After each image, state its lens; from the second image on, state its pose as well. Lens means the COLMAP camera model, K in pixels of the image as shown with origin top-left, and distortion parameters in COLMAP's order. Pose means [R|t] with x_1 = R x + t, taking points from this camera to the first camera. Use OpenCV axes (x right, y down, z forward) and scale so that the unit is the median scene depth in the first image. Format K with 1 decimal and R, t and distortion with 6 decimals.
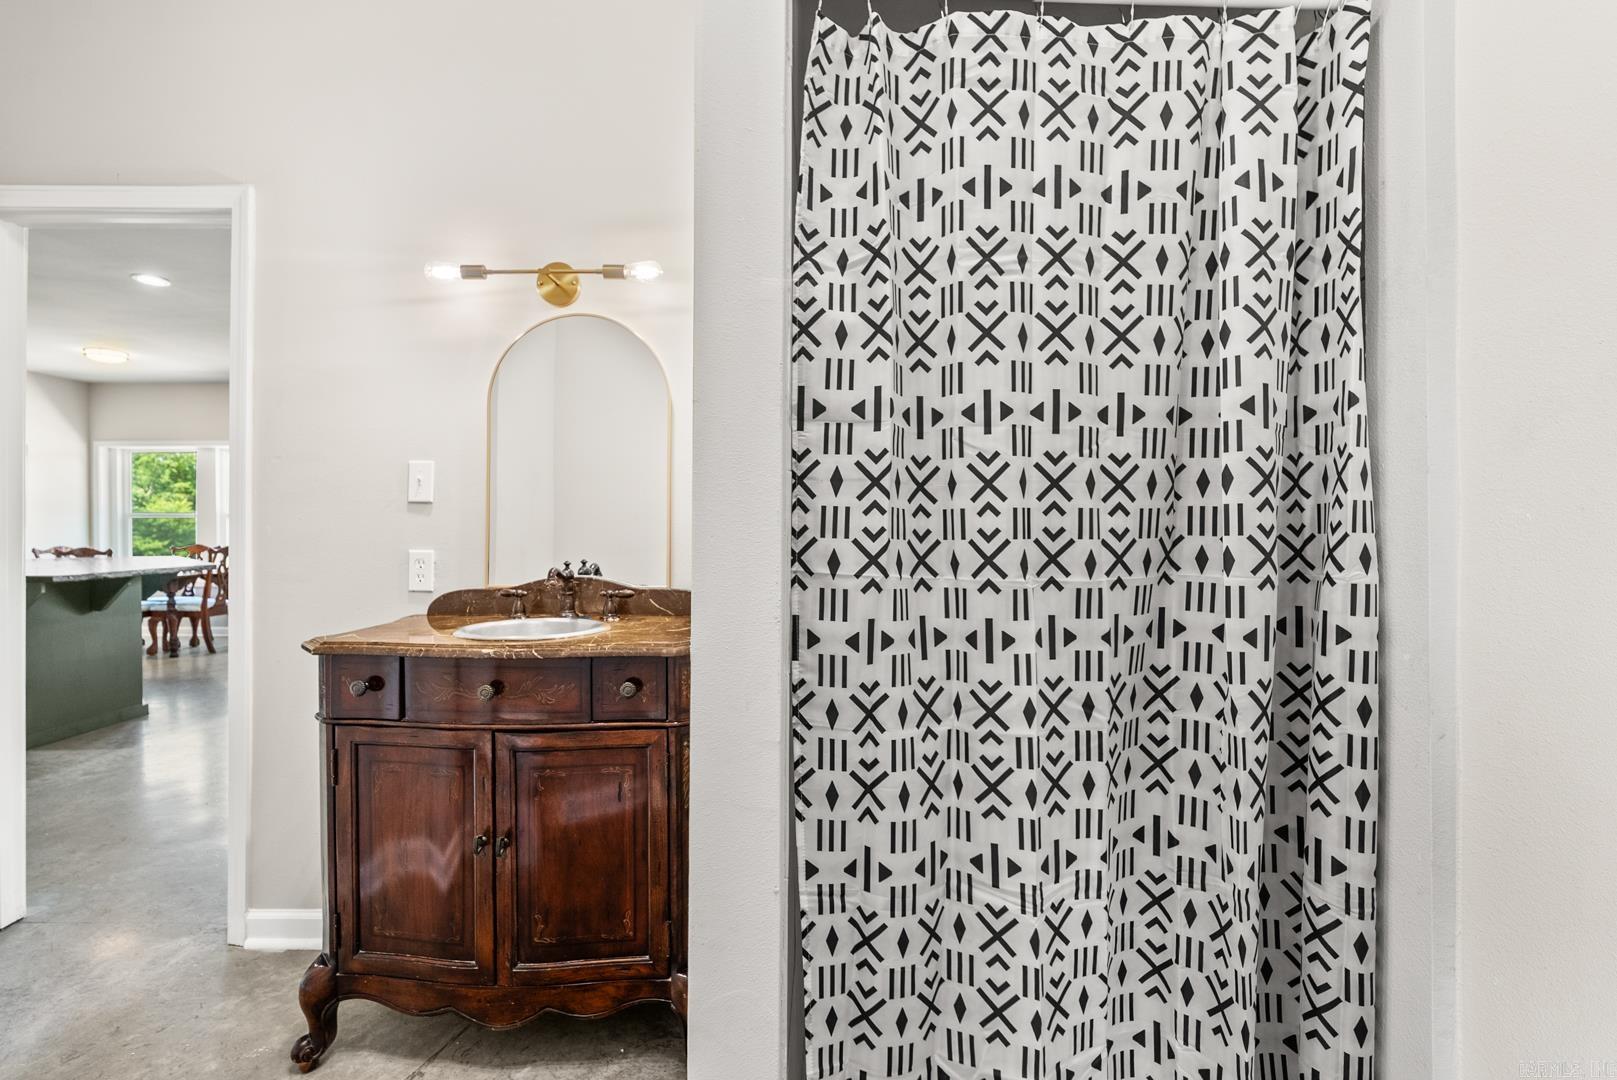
lens RADIAL K [[741.4, 0, 805.6], [0, 741.4, 532.7], [0, 0, 1]] dist [-0.007877, 0.000081]
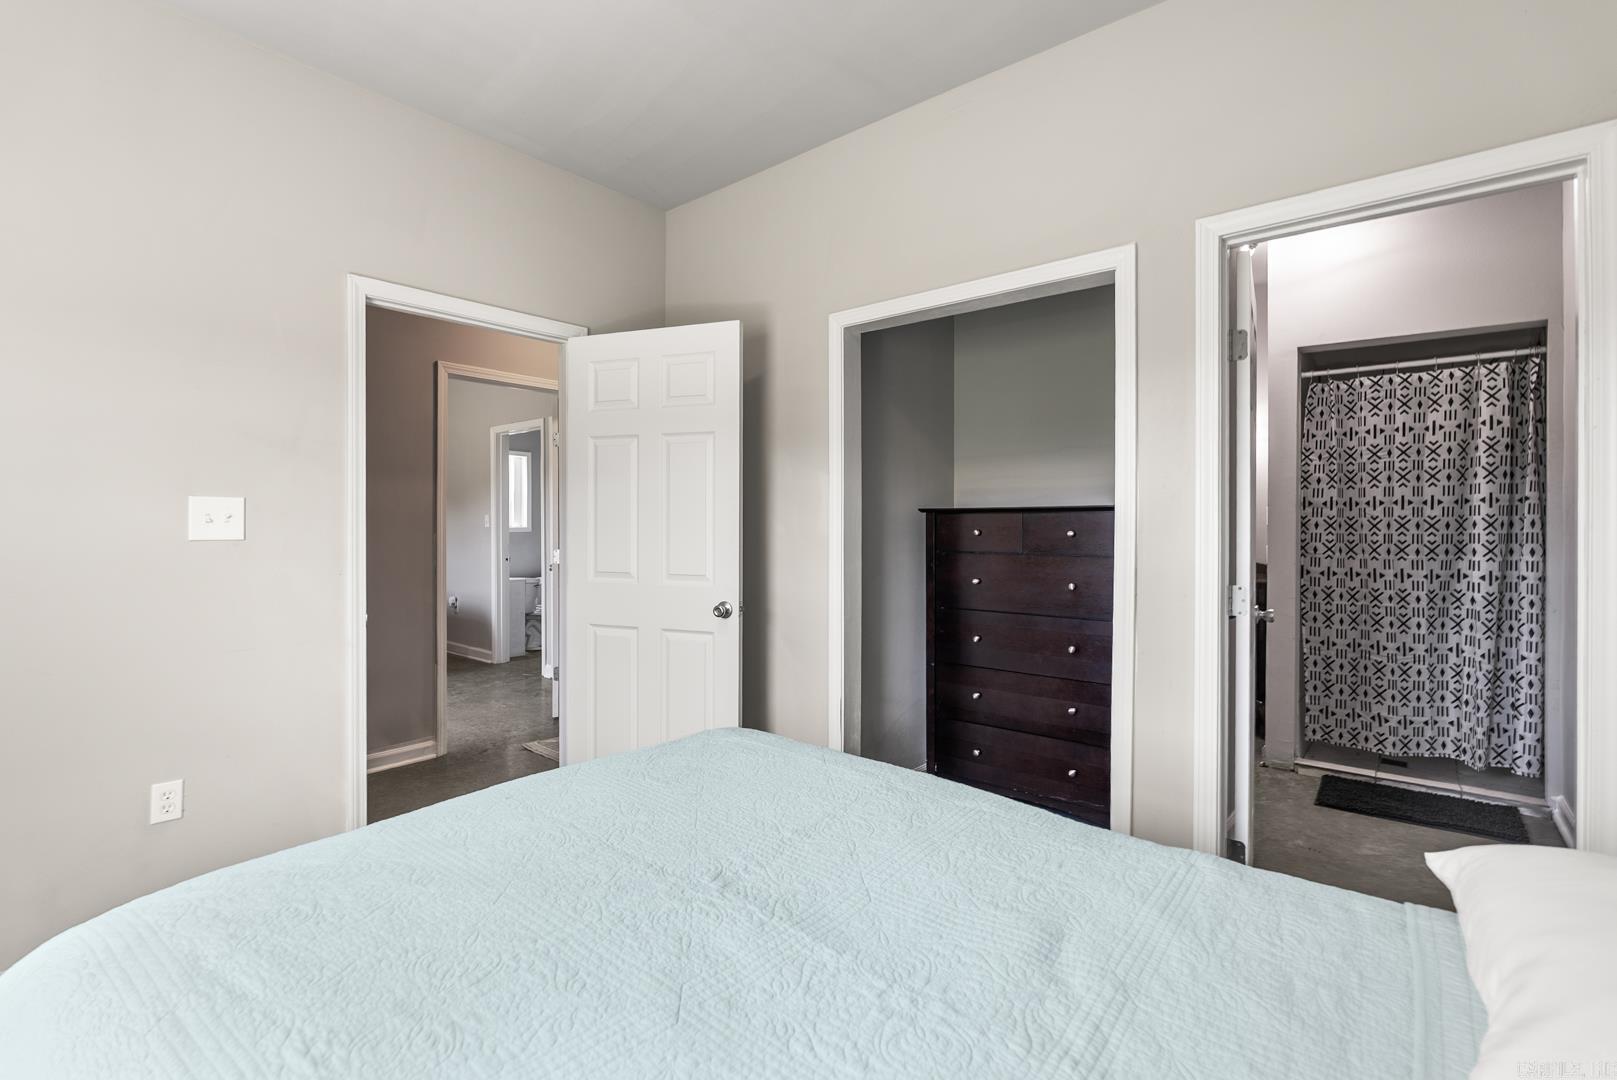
lens RADIAL K [[741.4, 0, 806.6], [0, 741.4, 521.0], [0, 0, 1]] dist [-0.007877, 0.000081]
pose [[0.775608, -0.000981, -0.631214, 0.354845], [-0.002435, 0.999987, -0.004545, -0.066990], [0.631210, 0.005062, 0.775595, -2.989302]]
